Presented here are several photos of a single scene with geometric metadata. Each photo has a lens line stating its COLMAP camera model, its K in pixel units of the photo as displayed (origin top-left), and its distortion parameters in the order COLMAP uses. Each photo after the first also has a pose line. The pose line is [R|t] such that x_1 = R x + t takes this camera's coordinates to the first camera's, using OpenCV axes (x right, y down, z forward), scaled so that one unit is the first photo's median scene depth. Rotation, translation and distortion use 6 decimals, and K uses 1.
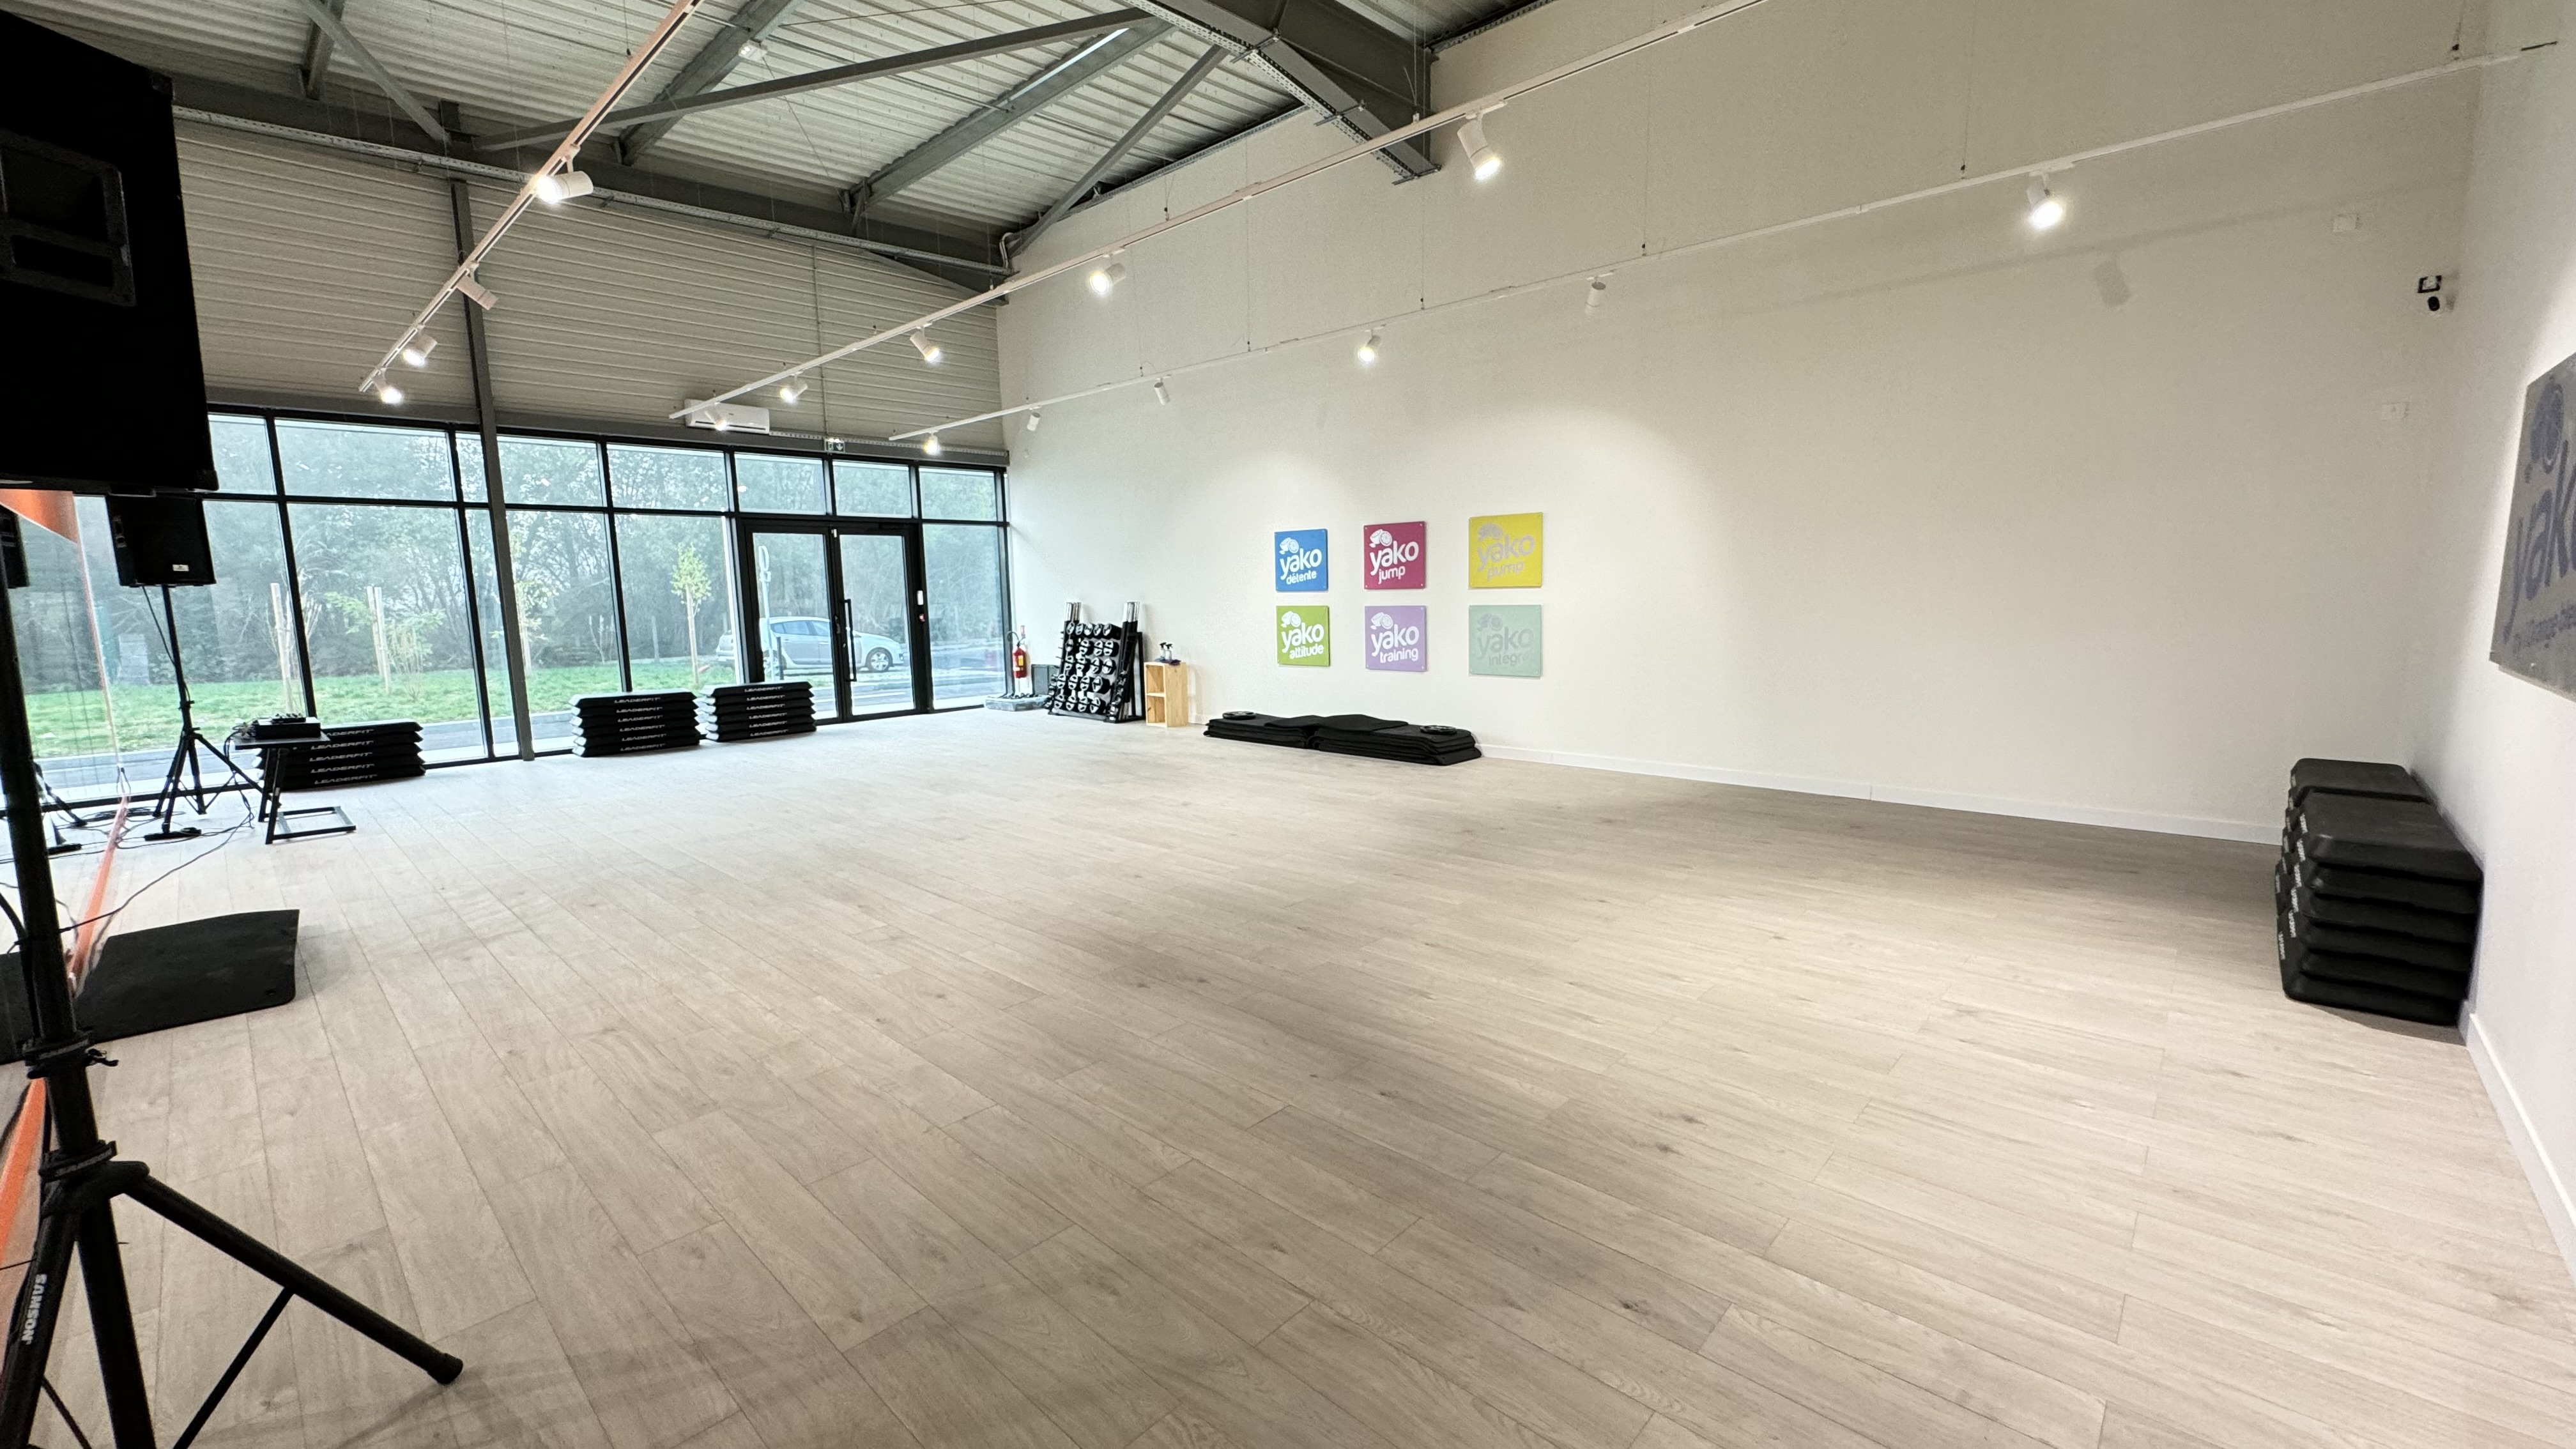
lens RADIAL K [[1027.3, 0, 1288.0], [0, 1027.3, 724.5], [0, 0, 1]] dist [-0.000792, -0.000064]
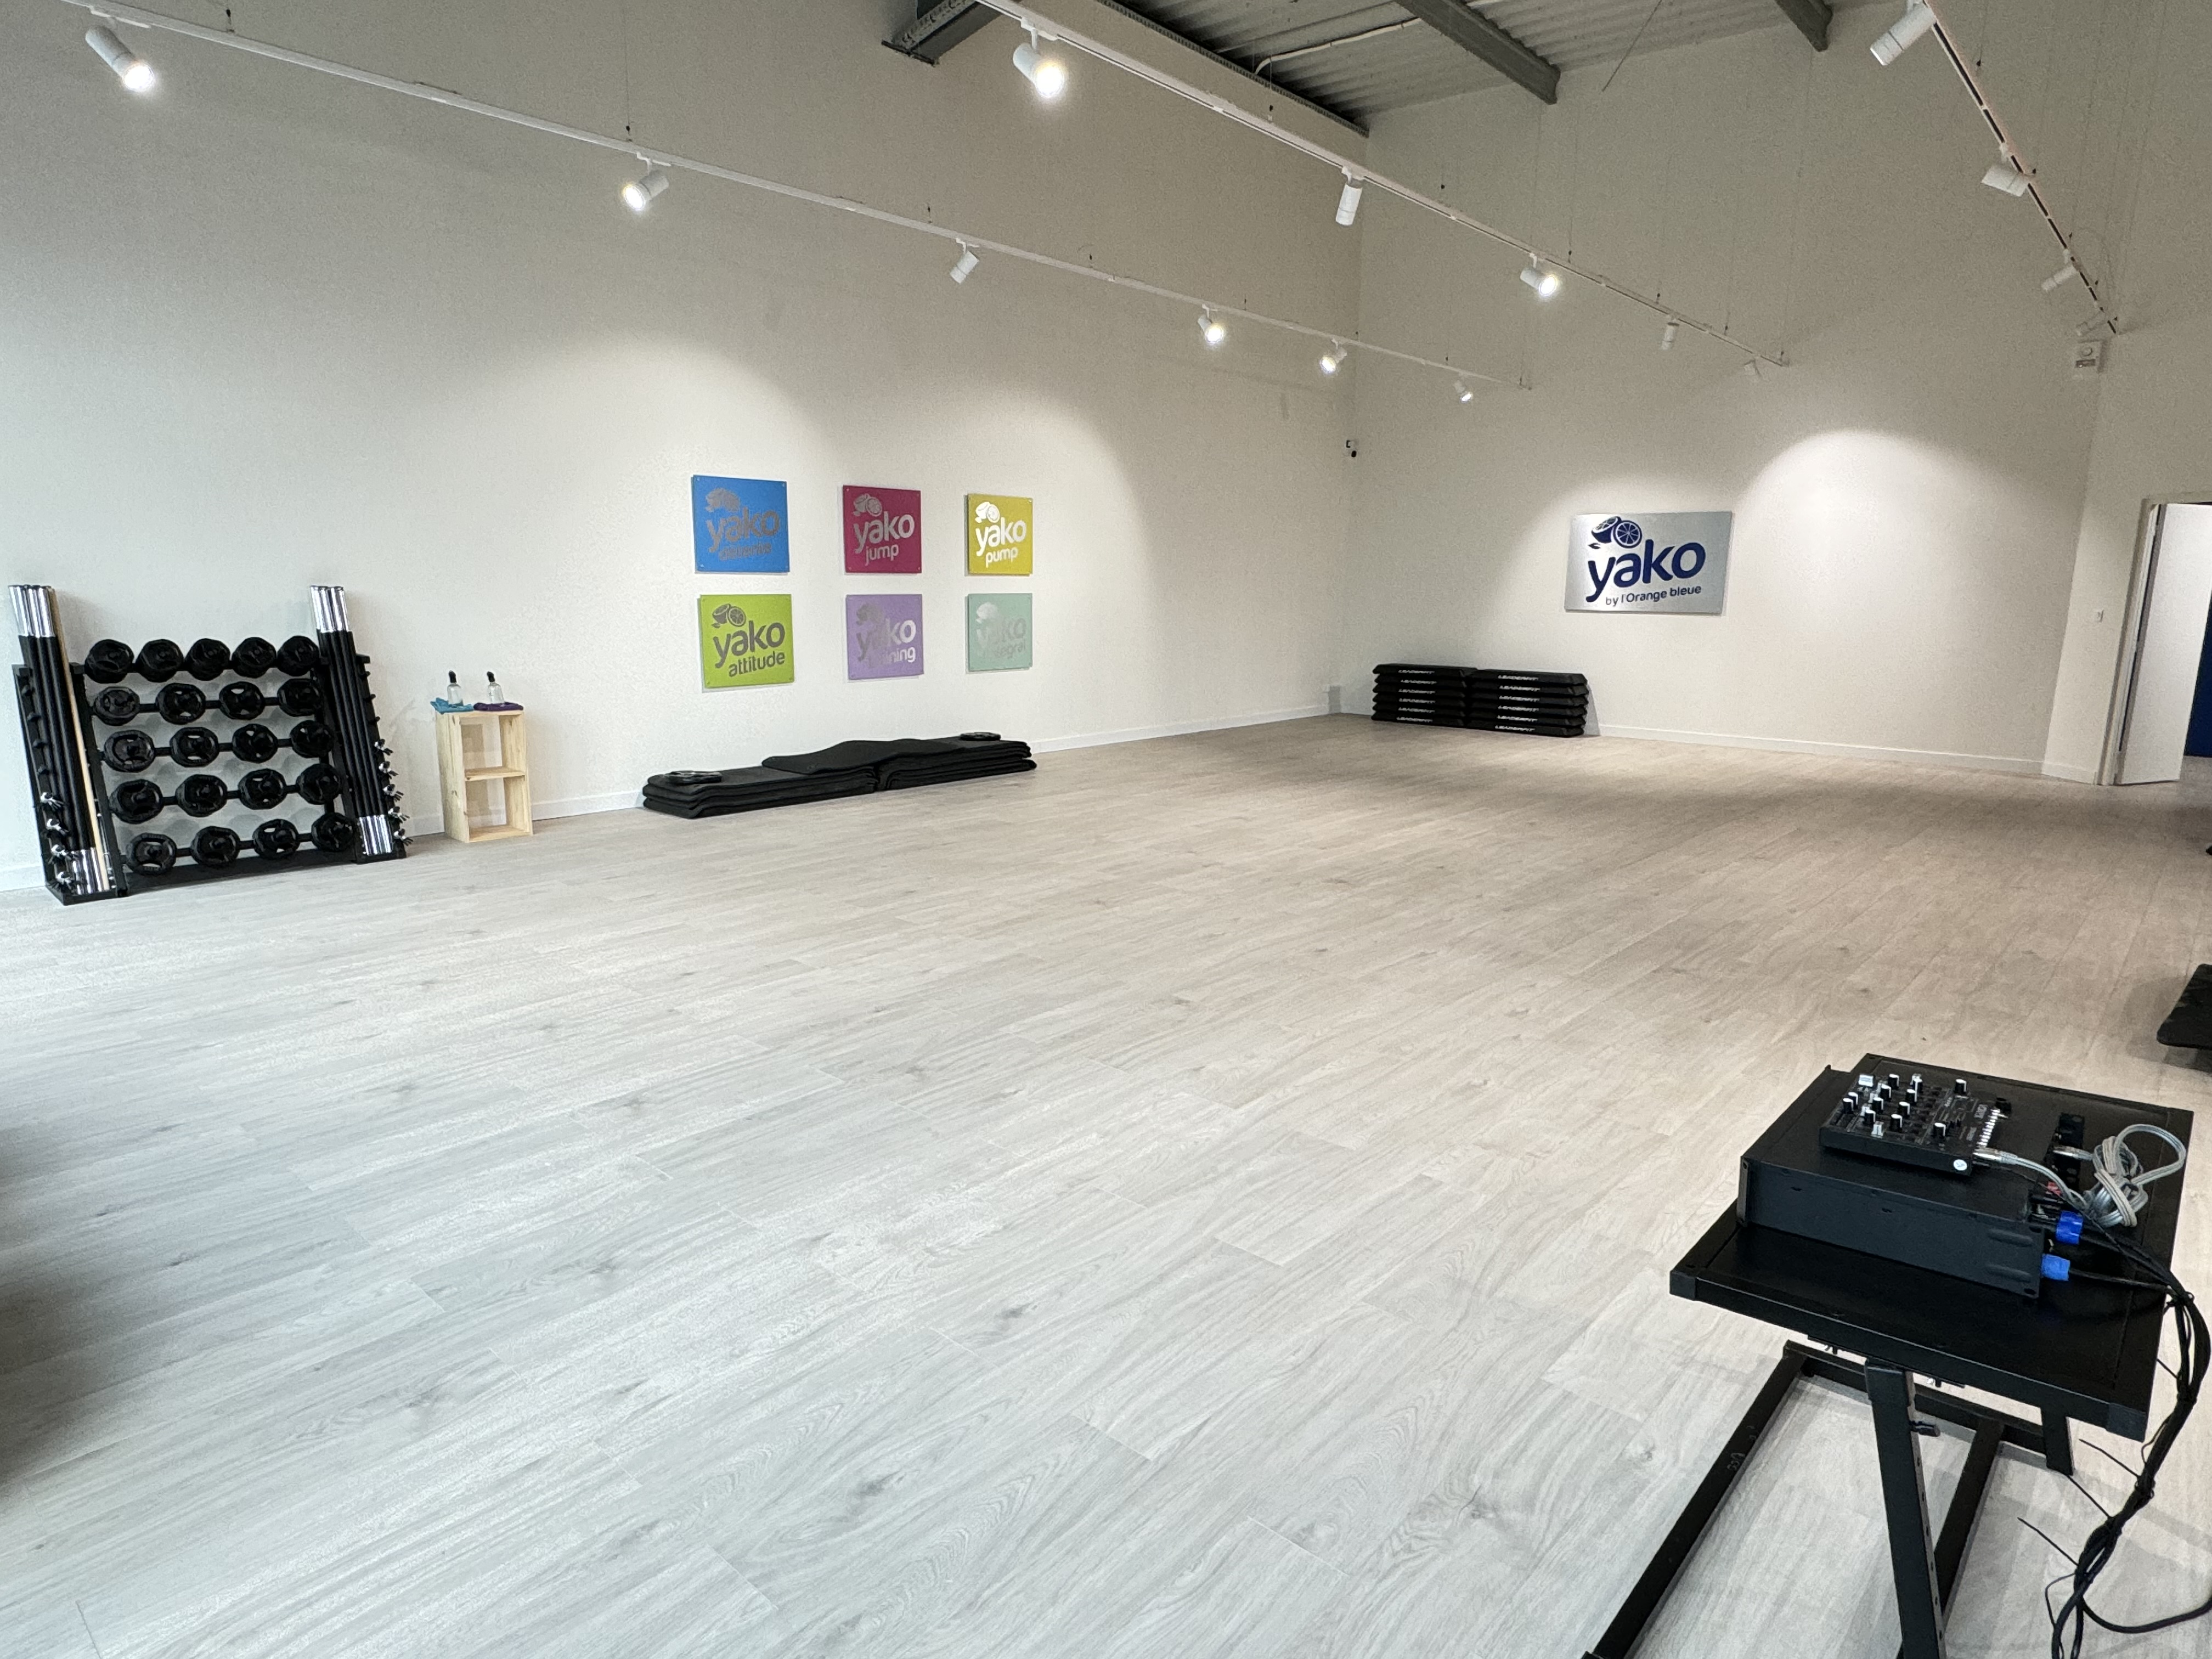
lens RADIAL K [[1306.4, 0, 1106.0], [0, 1306.4, 829.5], [0, 0, 1]] dist [-0.001140, 0.002313]
pose [[0.003132, -0.173168, 0.984887, -0.926076], [0.121278, 0.977688, 0.171517, -0.092191], [-0.992614, 0.118908, 0.024063, 0.842992]]
